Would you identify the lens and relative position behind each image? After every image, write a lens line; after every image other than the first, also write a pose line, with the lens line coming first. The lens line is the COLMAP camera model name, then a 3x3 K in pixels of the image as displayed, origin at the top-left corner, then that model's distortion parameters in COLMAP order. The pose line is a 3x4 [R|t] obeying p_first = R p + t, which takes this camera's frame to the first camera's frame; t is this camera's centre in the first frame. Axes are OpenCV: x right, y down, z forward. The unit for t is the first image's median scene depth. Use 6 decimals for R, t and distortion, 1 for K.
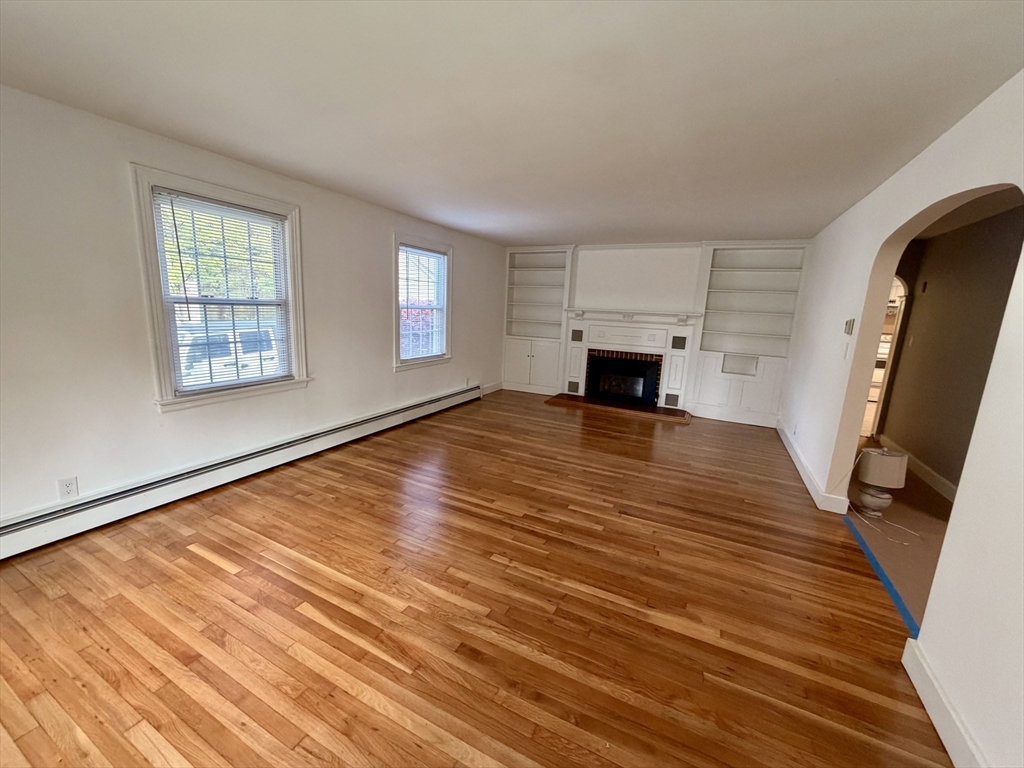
lens RADIAL K [[408.0, 0, 507.2], [0, 408.0, 384.0], [0, 0, 1]] dist [-0.000207, -0.000012]
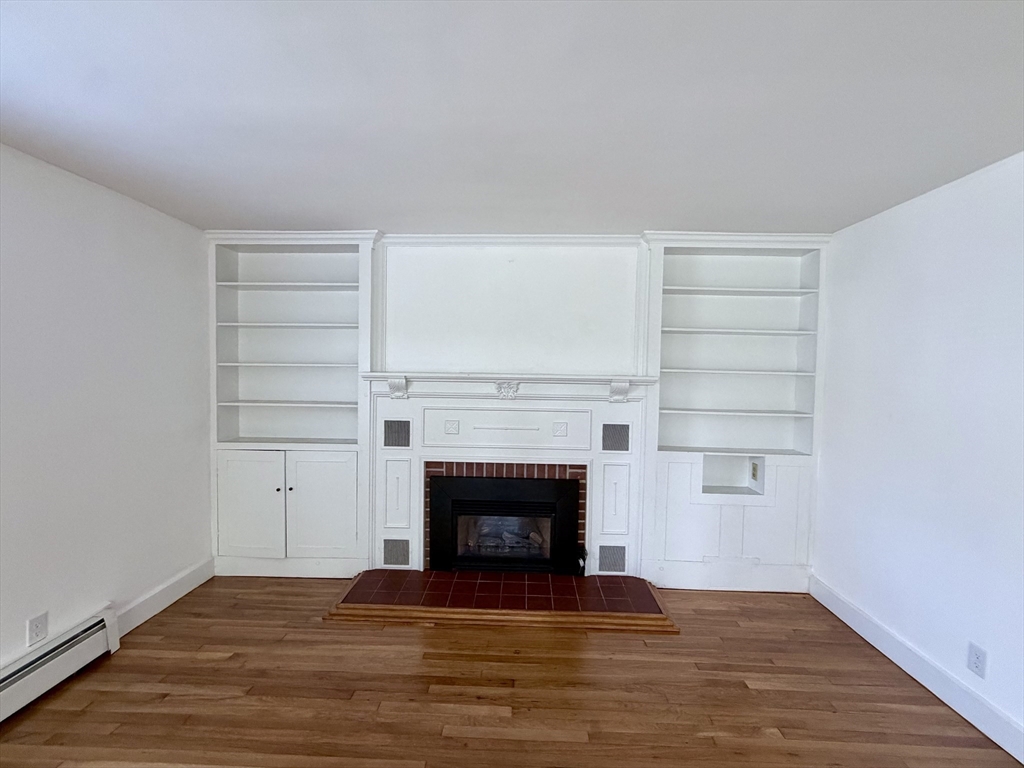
lens RADIAL K [[450.1, 0, 508.9], [0, 450.1, 383.9], [0, 0, 1]] dist [-0.001141, 0.000321]
pose [[0.905061, -0.044832, 0.422912, 0.152117], [0.103539, 0.987735, -0.116873, -0.198752], [-0.412485, 0.149565, 0.898602, 0.989488]]
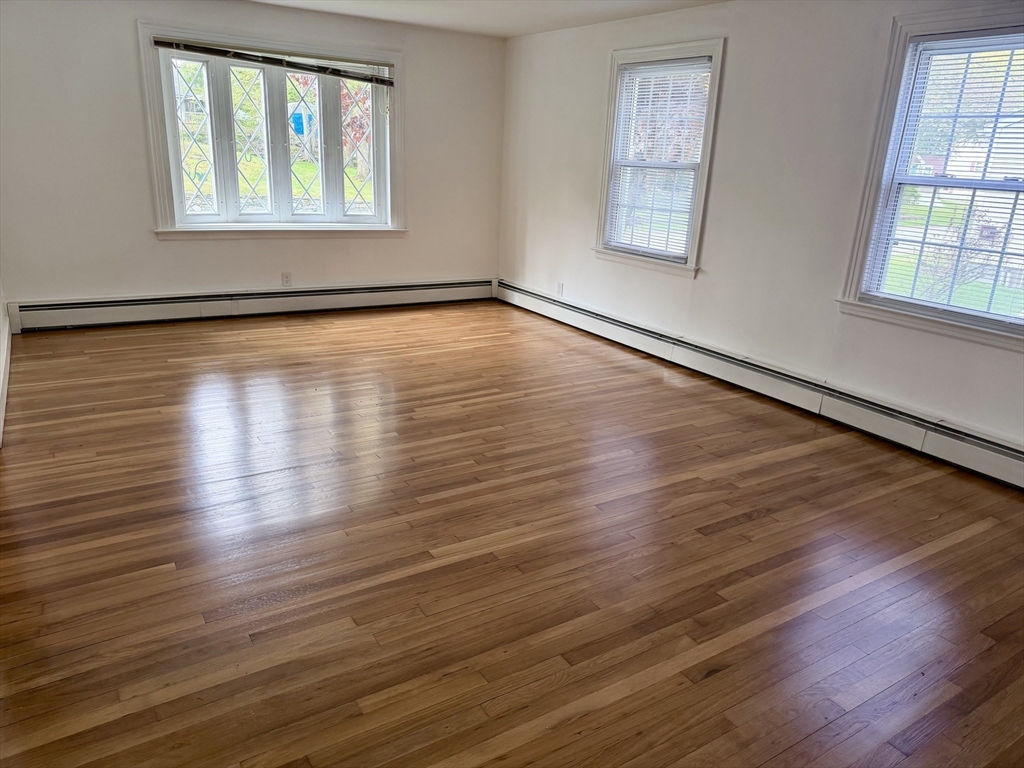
lens RADIAL K [[718.4, 0, 512.0], [0, 718.4, 384.0], [0, 0, 1]] dist [0.095026, -0.118706]
pose [[-0.505745, 0.198724, -0.839482, 0.989665], [-0.231471, 0.906165, 0.353959, -0.244608], [0.831049, 0.373329, -0.412290, 1.506979]]
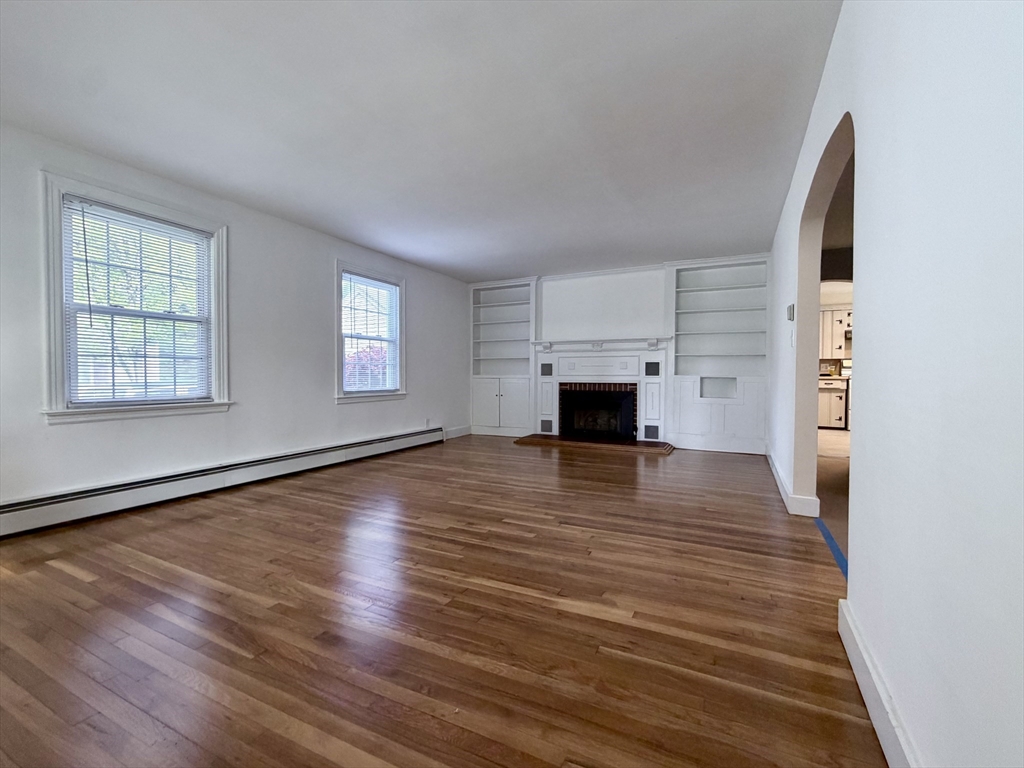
lens RADIAL K [[450.1, 0, 508.9], [0, 450.1, 383.9], [0, 0, 1]] dist [-0.001141, 0.000321]
pose [[0.999145, -0.041208, 0.003367, 0.156441], [0.041187, 0.984876, -0.168297, 0.159622], [0.003619, 0.168292, 0.985731, -0.009169]]
